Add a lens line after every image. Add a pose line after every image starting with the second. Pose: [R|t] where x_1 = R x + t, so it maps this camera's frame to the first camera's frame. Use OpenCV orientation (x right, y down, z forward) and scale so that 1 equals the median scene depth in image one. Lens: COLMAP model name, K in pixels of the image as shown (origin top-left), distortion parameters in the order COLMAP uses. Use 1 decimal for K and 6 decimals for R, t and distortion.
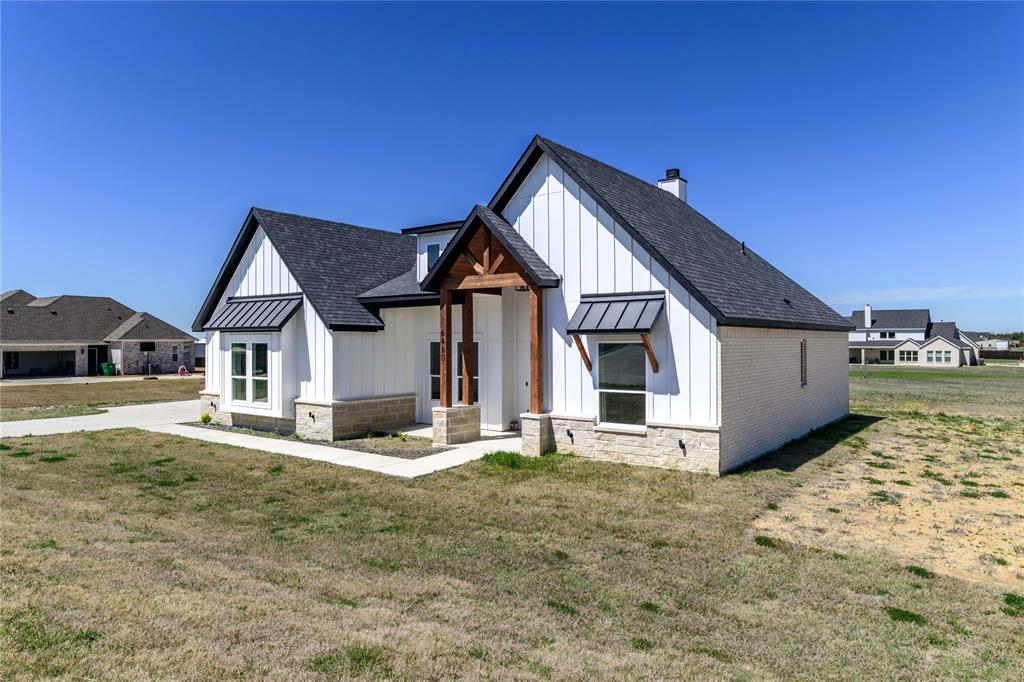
lens RADIAL K [[698.8, 0, 517.9], [0, 698.8, 341.4], [0, 0, 1]] dist [-0.027923, 0.001557]
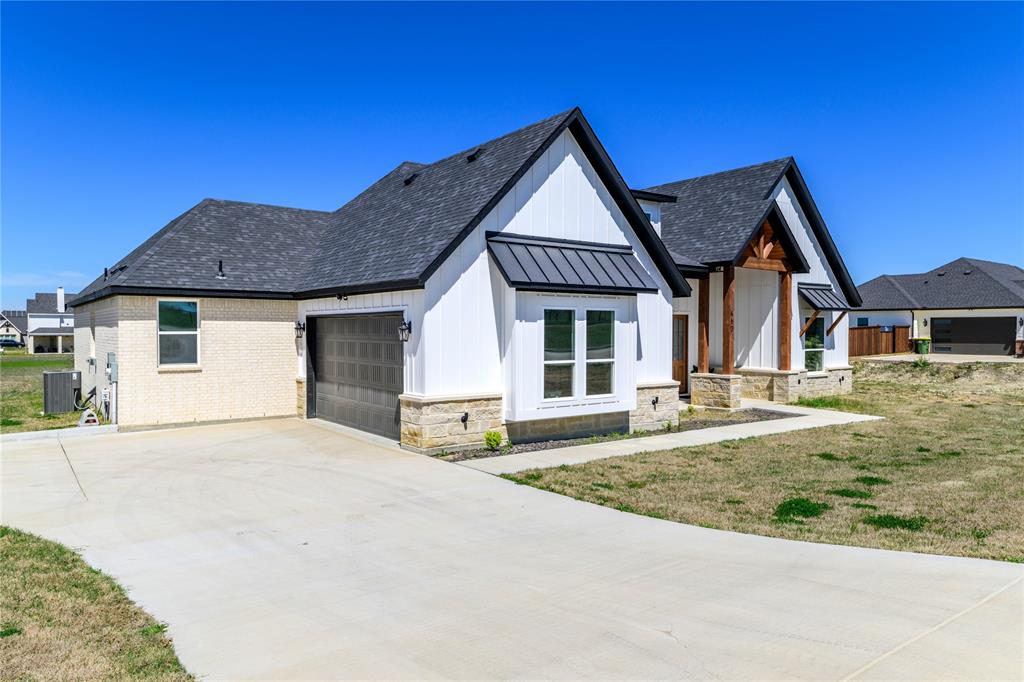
lens RADIAL K [[698.8, 0, 516.8], [0, 698.8, 336.3], [0, 0, 1]] dist [-0.027923, 0.001557]
pose [[0.275567, -0.007075, 0.961256, -1.091795], [-0.000240, 0.999972, 0.007428, 0.024115], [-0.961282, -0.002277, 0.275558, 0.905315]]
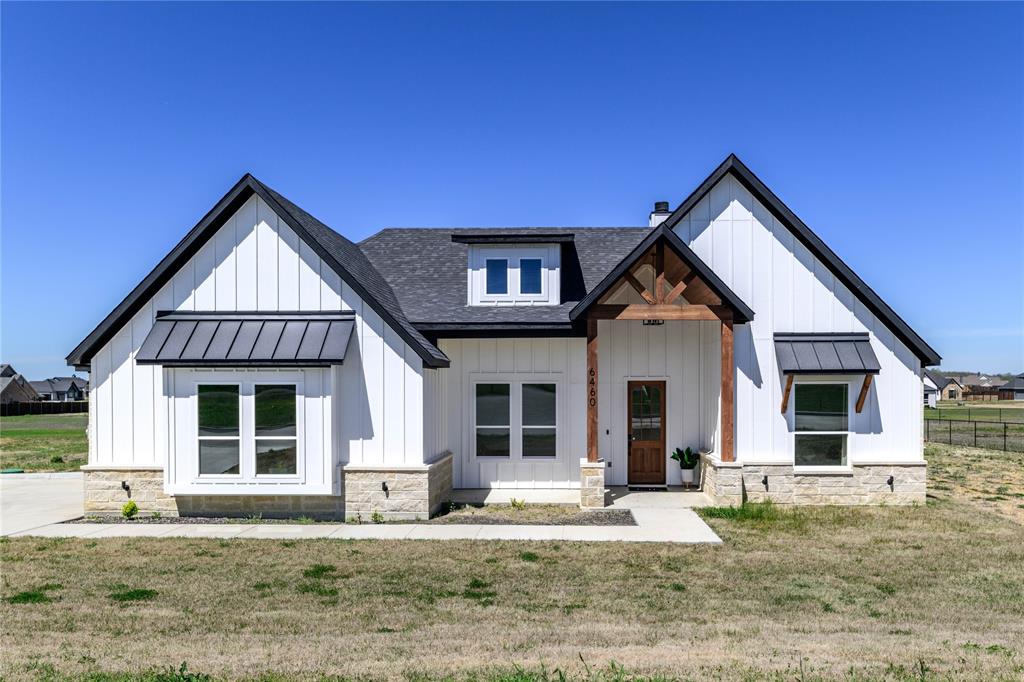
lens RADIAL K [[781.8, 0, 552.4], [0, 781.8, 371.3], [0, 0, 1]] dist [-0.005293, -0.000165]
pose [[0.800273, -0.001599, 0.599634, -0.615842], [-0.002539, 0.999978, 0.006055, -0.015748], [-0.599631, -0.006368, 0.800251, 0.259029]]
